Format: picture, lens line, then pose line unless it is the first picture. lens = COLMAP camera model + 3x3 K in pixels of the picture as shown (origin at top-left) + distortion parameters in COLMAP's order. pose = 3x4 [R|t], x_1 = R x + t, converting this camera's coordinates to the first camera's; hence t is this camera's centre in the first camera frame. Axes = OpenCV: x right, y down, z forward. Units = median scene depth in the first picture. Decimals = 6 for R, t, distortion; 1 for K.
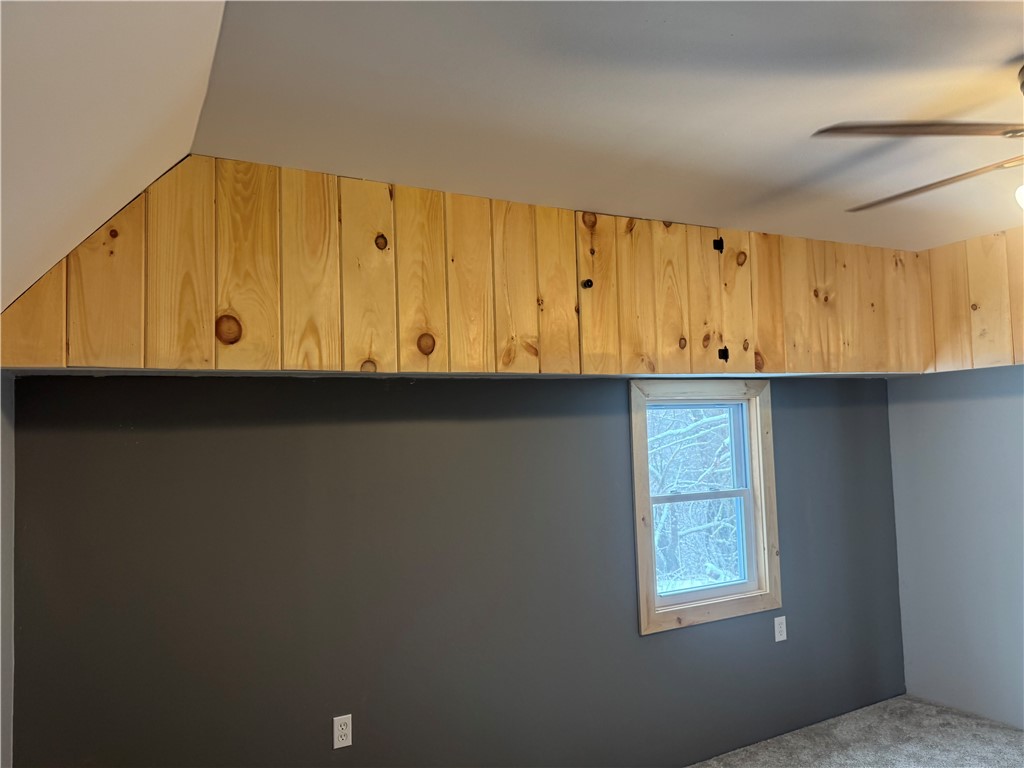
lens RADIAL K [[706.0, 0, 530.1], [0, 706.0, 393.4], [0, 0, 1]] dist [0.050014, -0.064128]
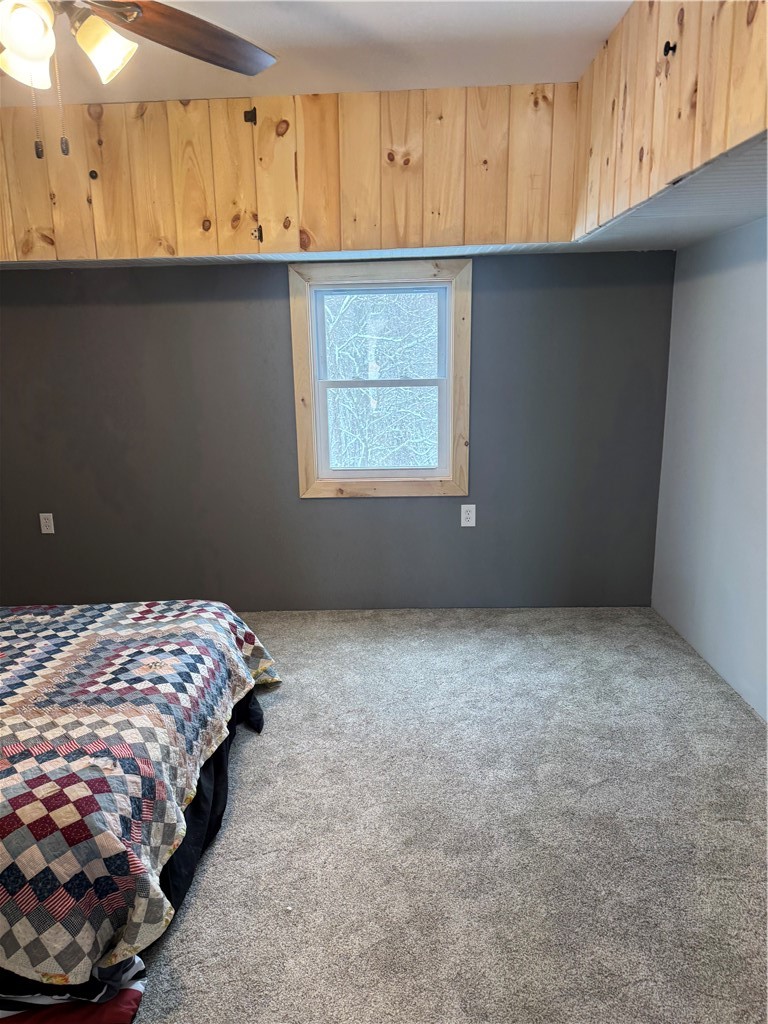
lens RADIAL K [[706.0, 0, 380.5], [0, 706.0, 512.4], [0, 0, 1]] dist [0.050014, -0.064128]
pose [[0.869930, 0.128971, -0.476012, 0.949259], [0.018004, 0.956252, 0.291990, 0.032288], [0.492846, -0.262581, 0.829550, 0.115248]]
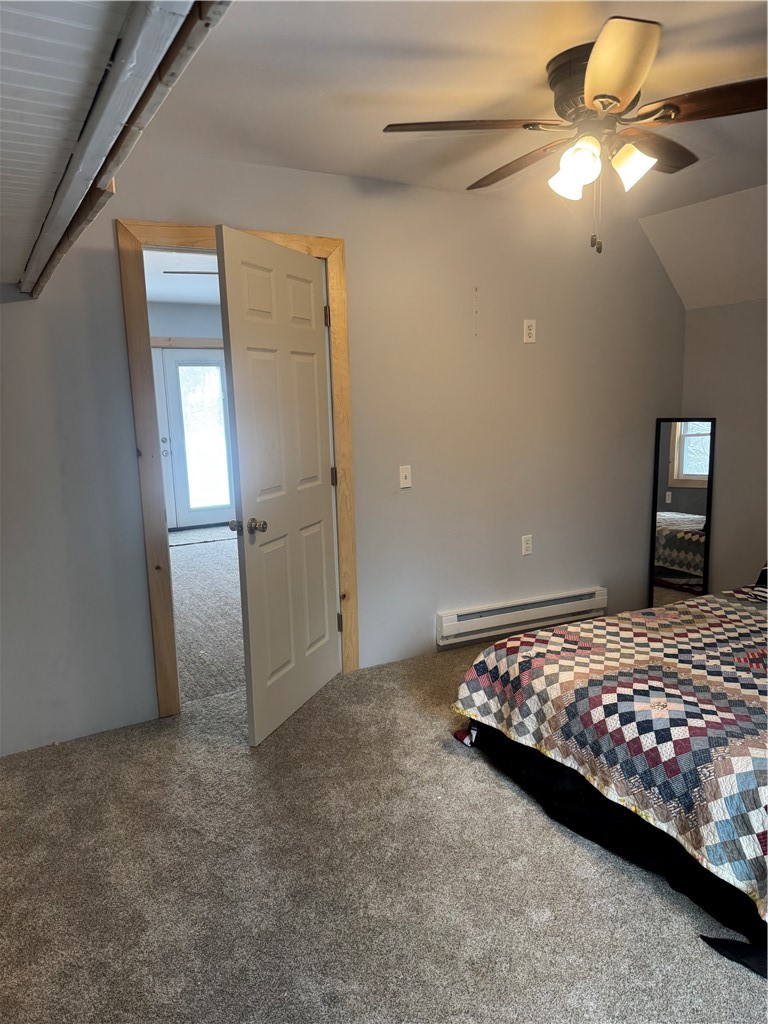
lens RADIAL K [[706.0, 0, 384.4], [0, 706.0, 518.7], [0, 0, 1]] dist [0.050014, -0.064128]
pose [[-0.998126, 0.059217, 0.015442, 0.660793], [0.060592, 0.991686, 0.113521, 0.111224], [-0.008592, 0.114244, -0.993416, 1.316131]]
